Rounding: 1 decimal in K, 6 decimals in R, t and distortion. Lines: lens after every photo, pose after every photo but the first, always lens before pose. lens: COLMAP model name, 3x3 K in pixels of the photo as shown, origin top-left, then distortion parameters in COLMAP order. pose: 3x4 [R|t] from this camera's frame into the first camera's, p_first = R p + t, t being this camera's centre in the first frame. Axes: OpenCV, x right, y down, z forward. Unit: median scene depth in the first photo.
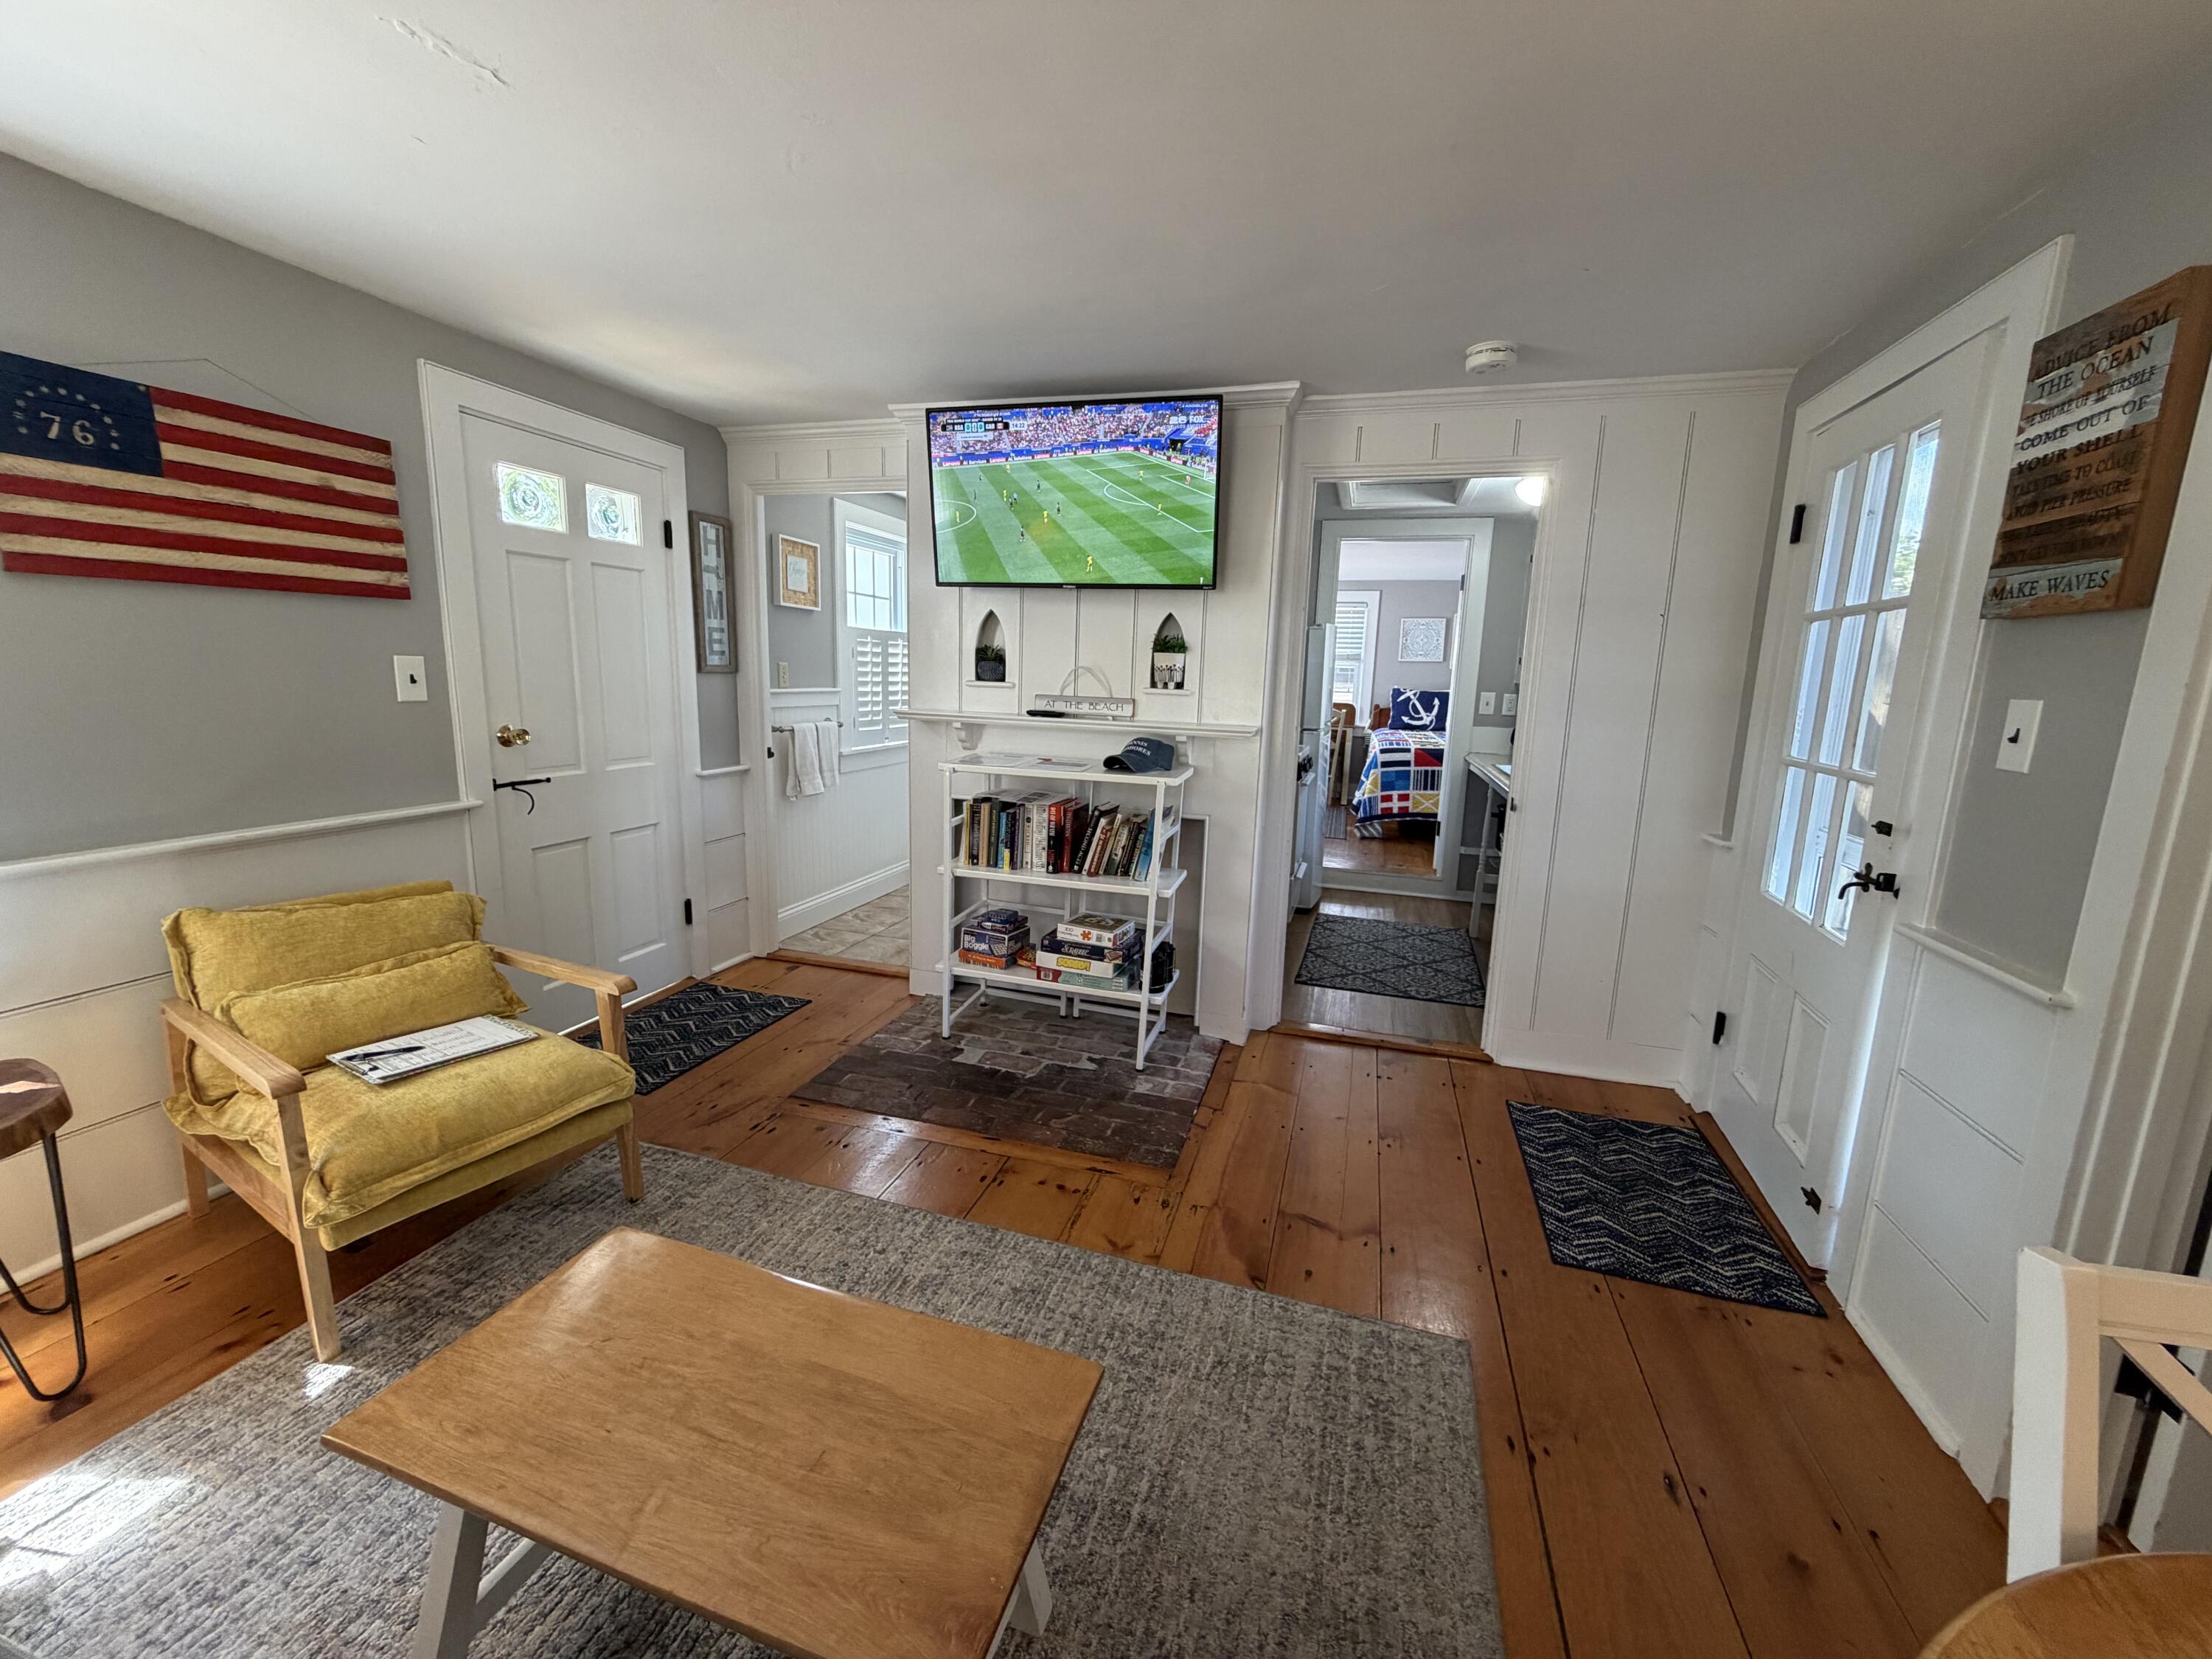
lens RADIAL K [[884.5, 0, 1094.7], [0, 884.5, 828.8], [0, 0, 1]] dist [0.002330, -0.000095]
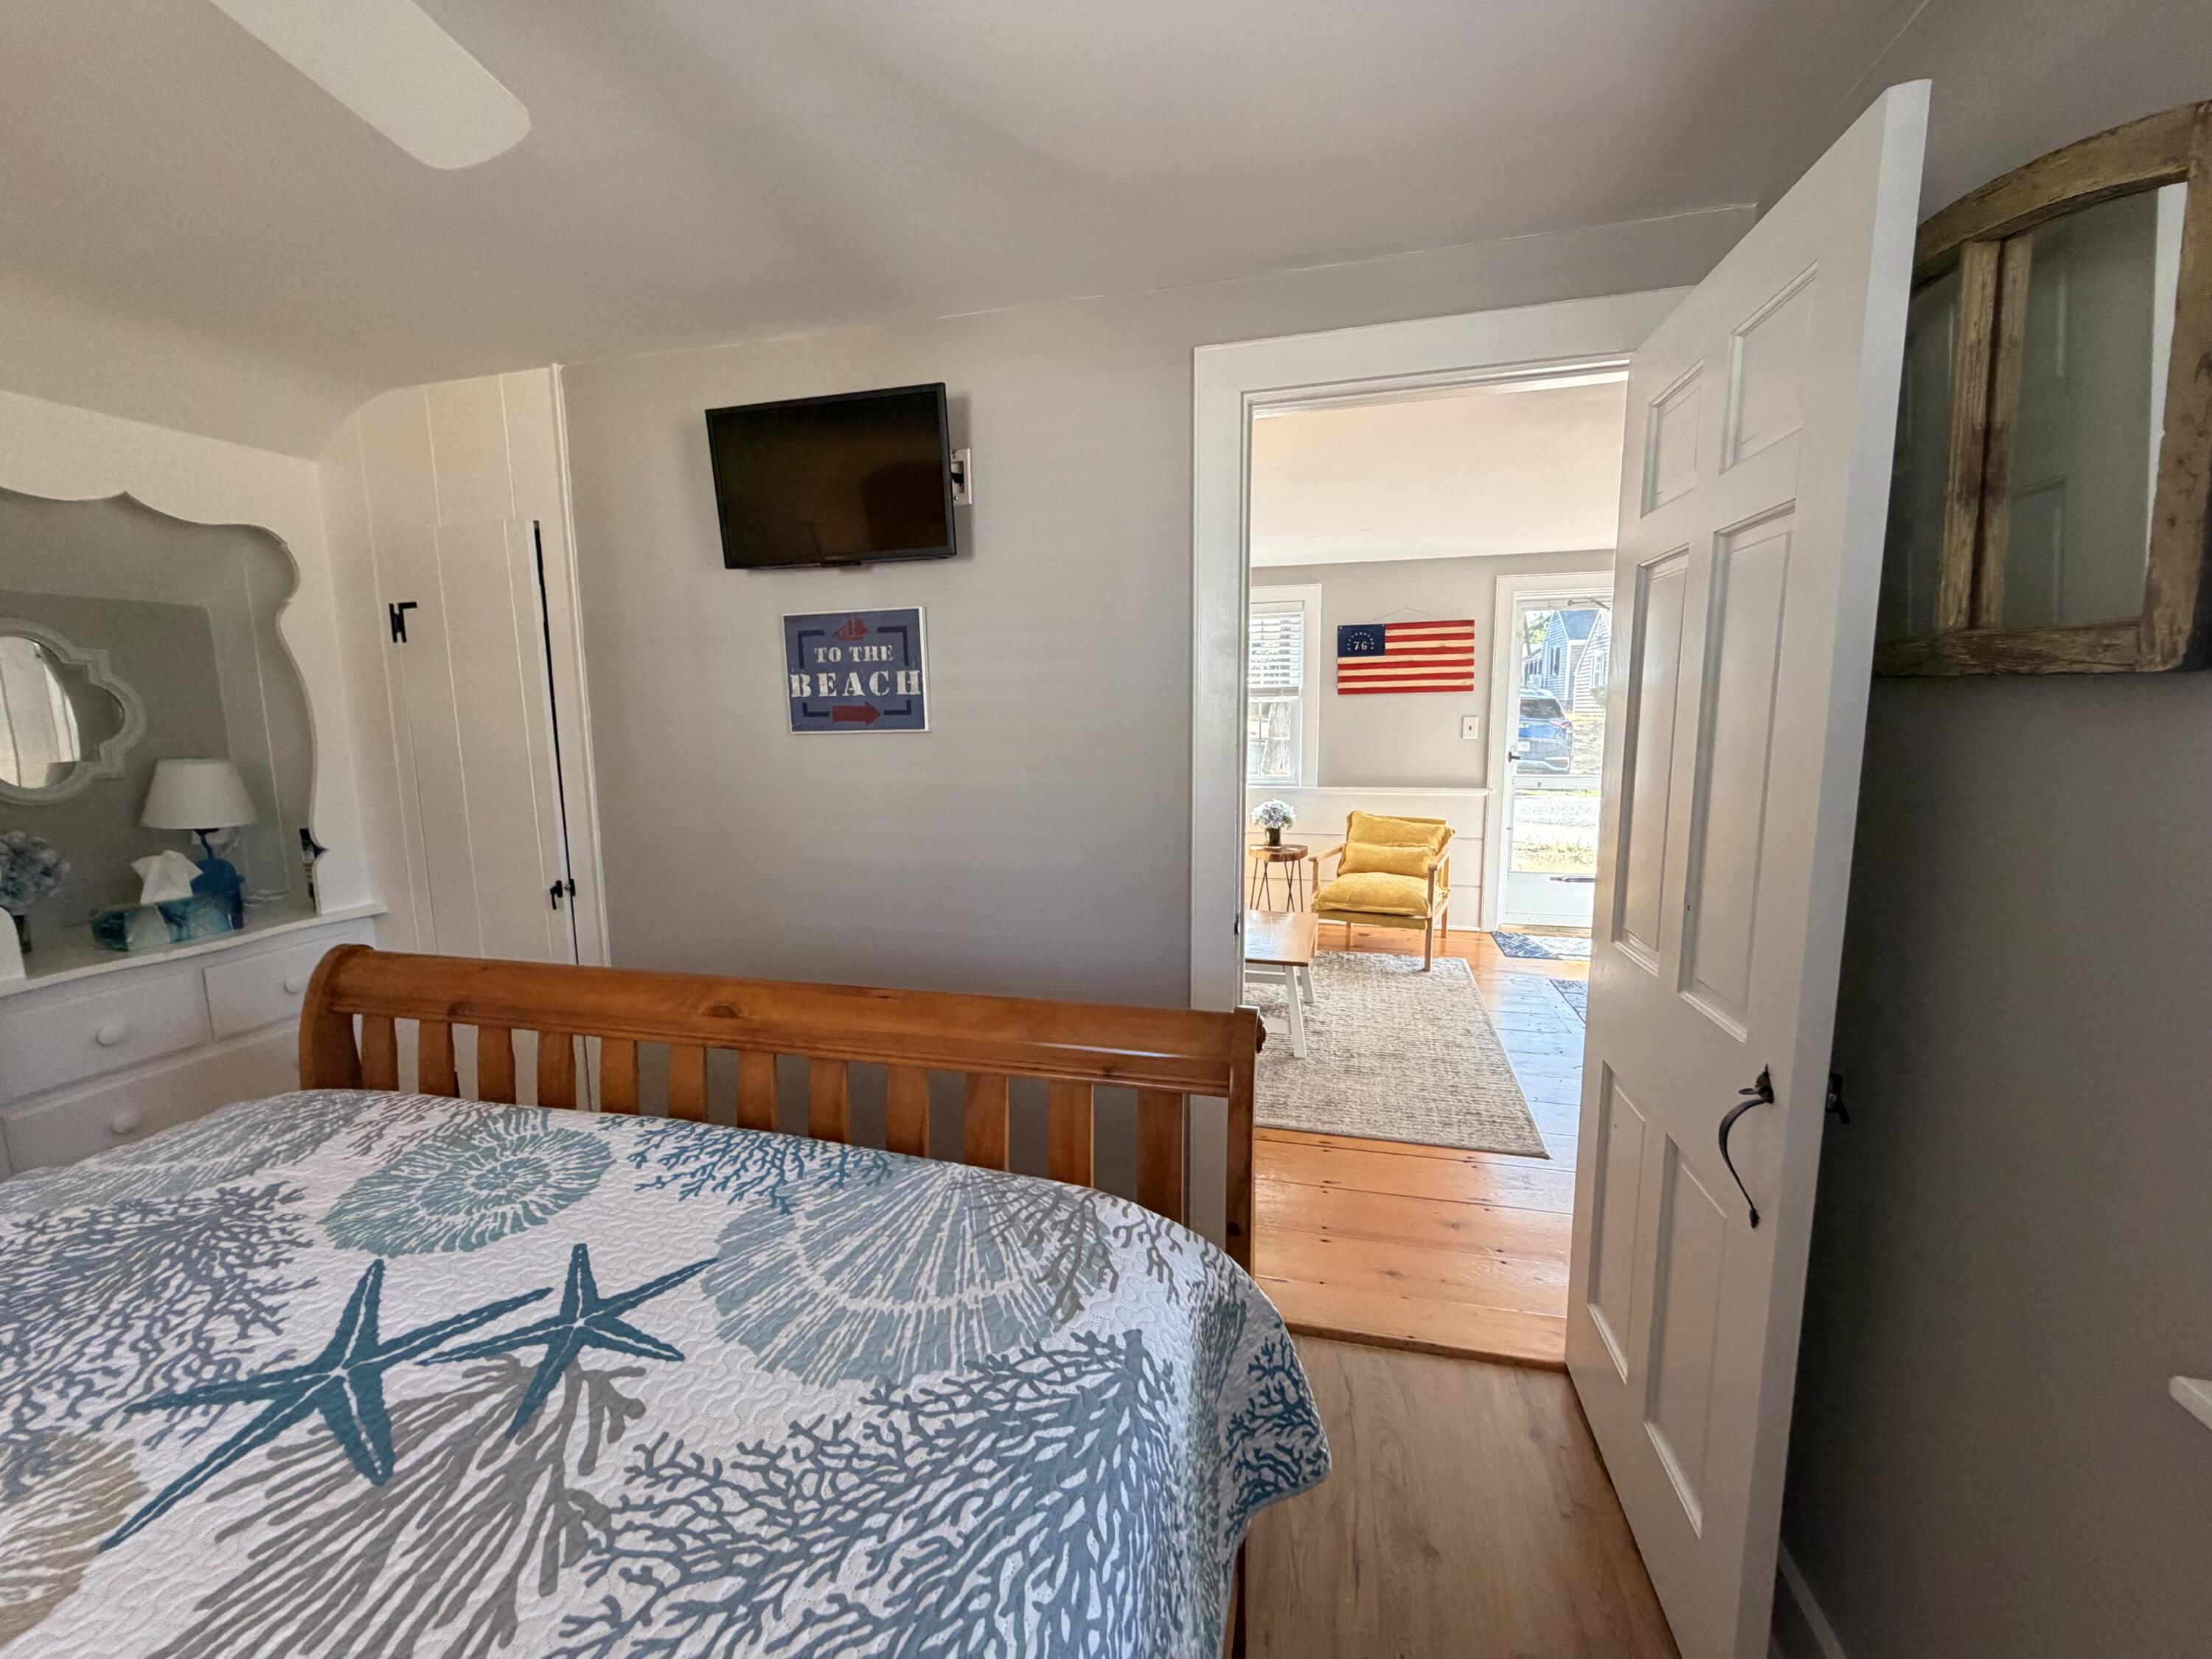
lens RADIAL K [[884.5, 0, 1100.1], [0, 884.5, 832.7], [0, 0, 1]] dist [0.002330, -0.000095]
pose [[0.039838, 0.111756, -0.992937, 1.130735], [-0.163006, 0.981140, 0.103888, 0.000888], [0.985820, 0.157716, 0.057304, 0.040016]]
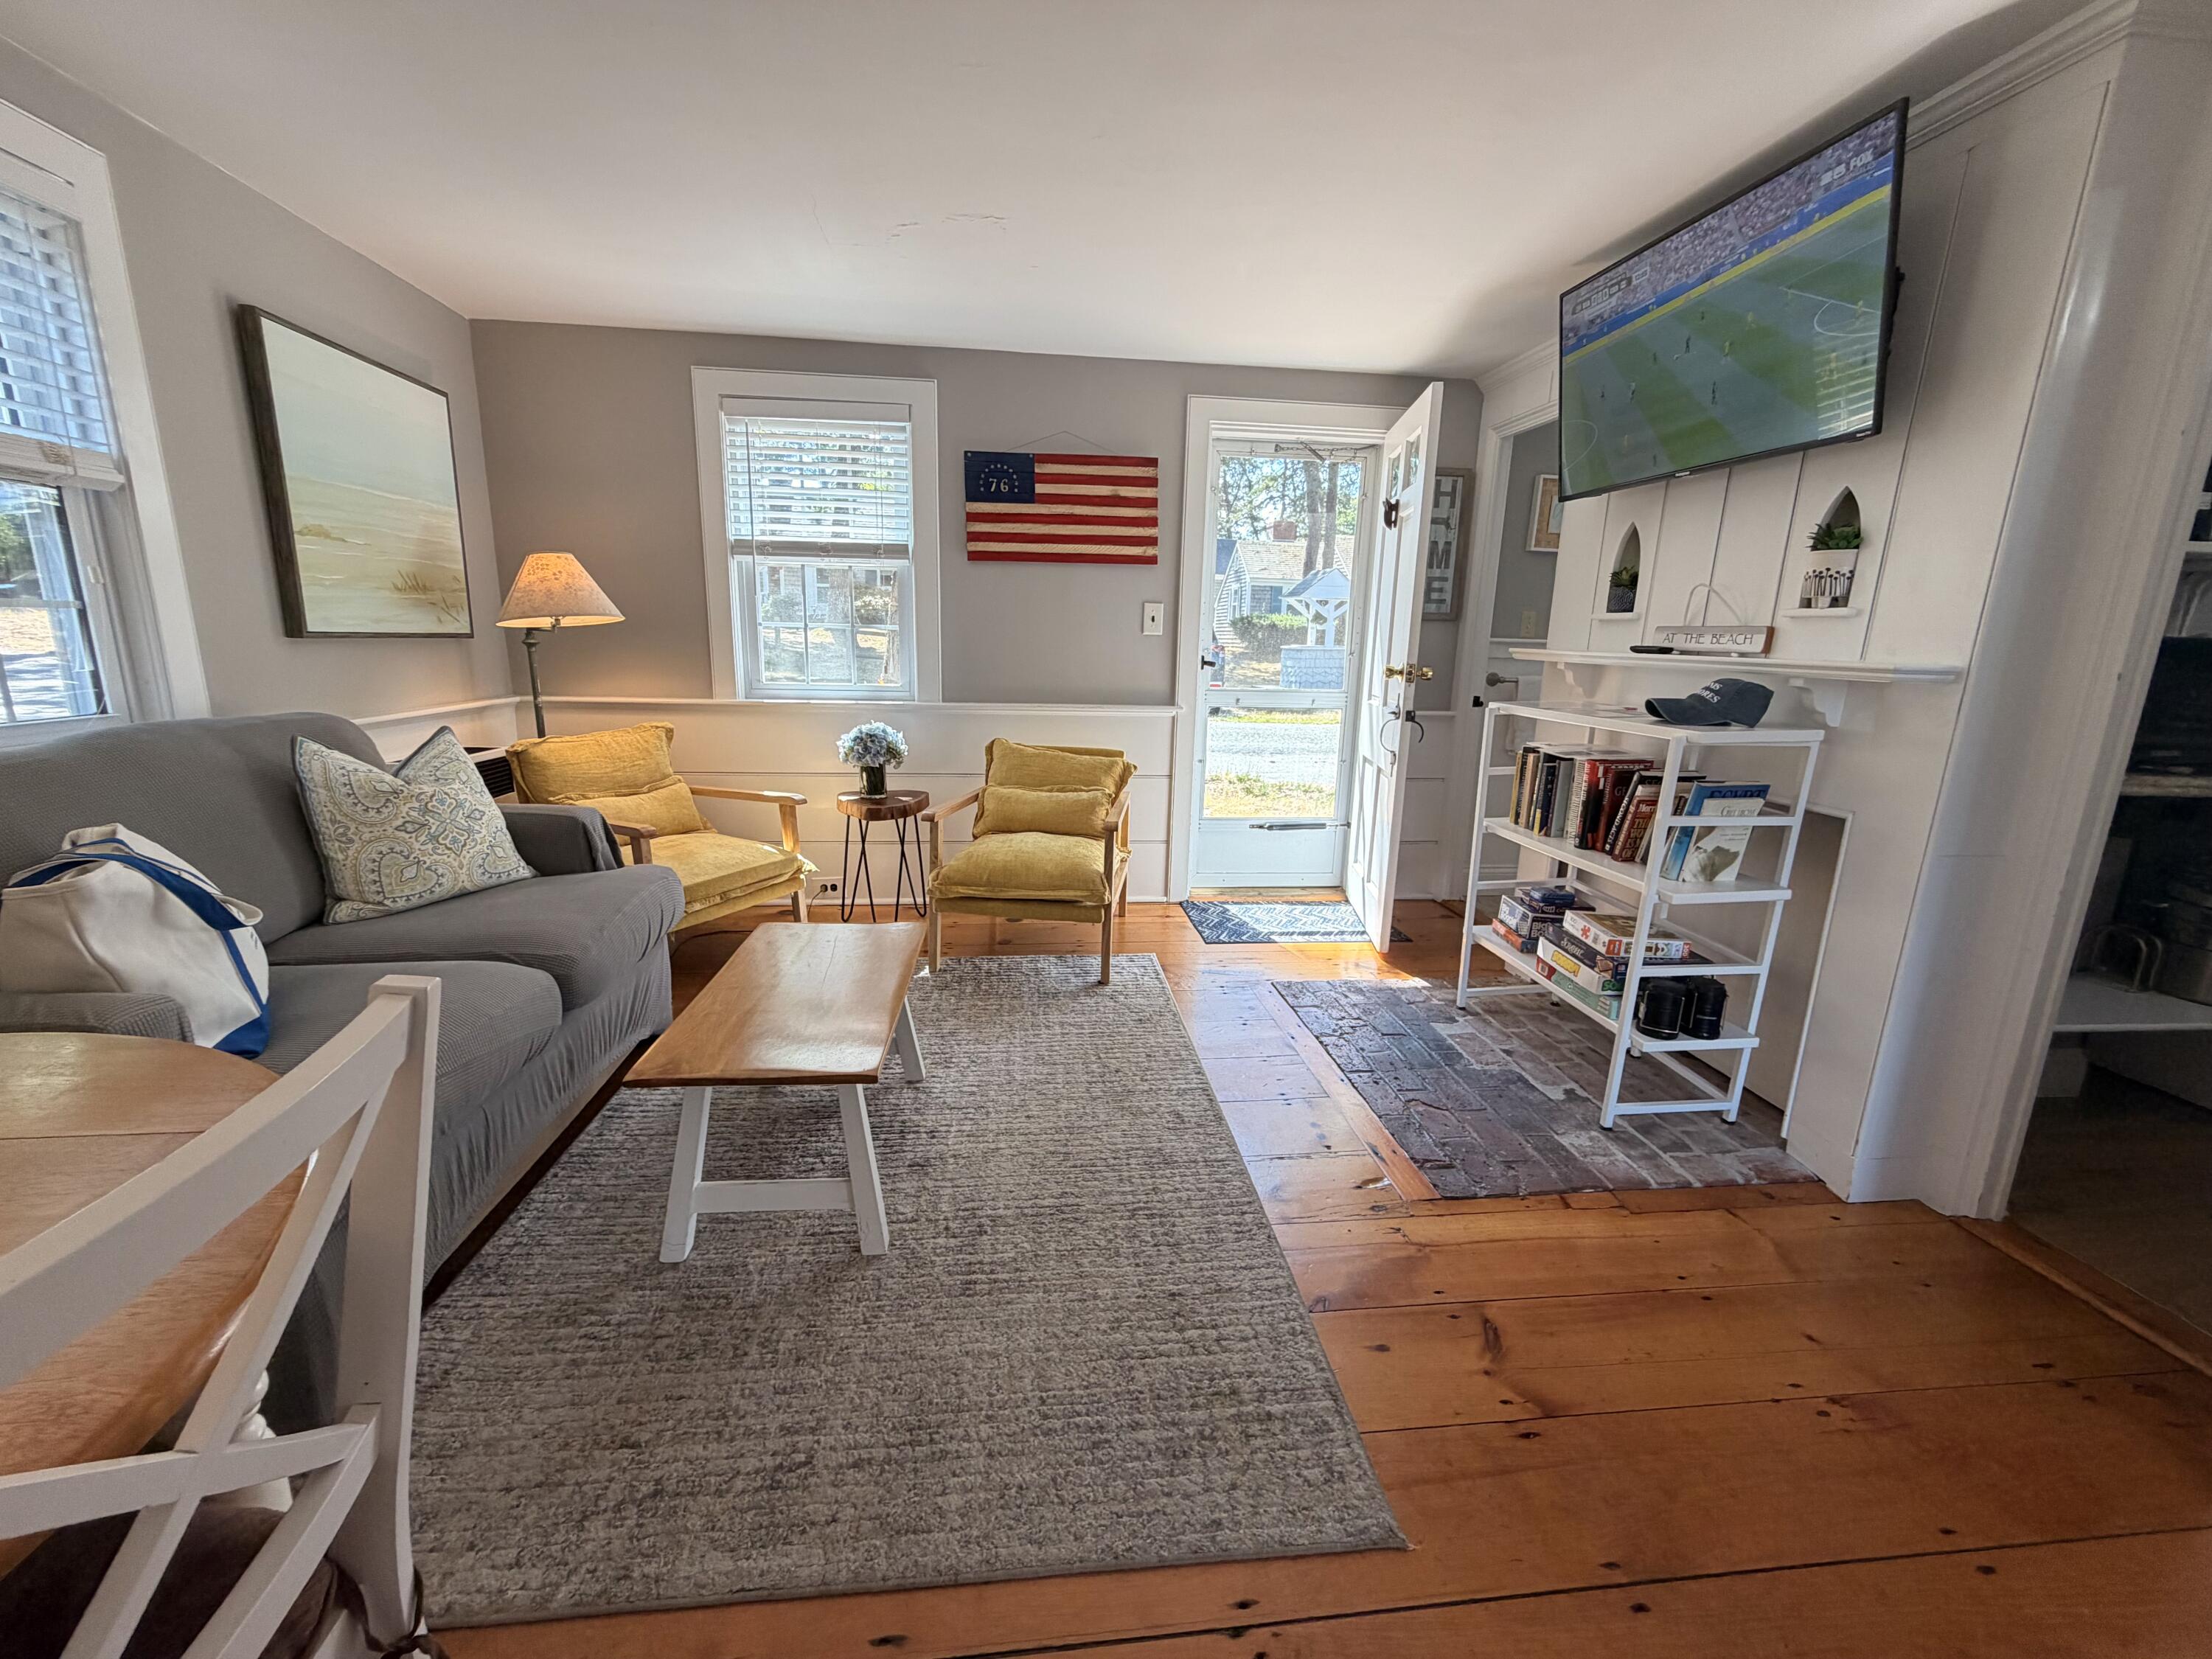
lens RADIAL K [[884.5, 0, 1099.7], [0, 884.5, 826.5], [0, 0, 1]] dist [0.002330, -0.000095]
pose [[0.399001, 0.174328, -0.900227, 0.506807], [-0.174343, 0.978275, 0.112169, 0.018080], [0.900224, 0.112193, 0.420726, 0.285059]]
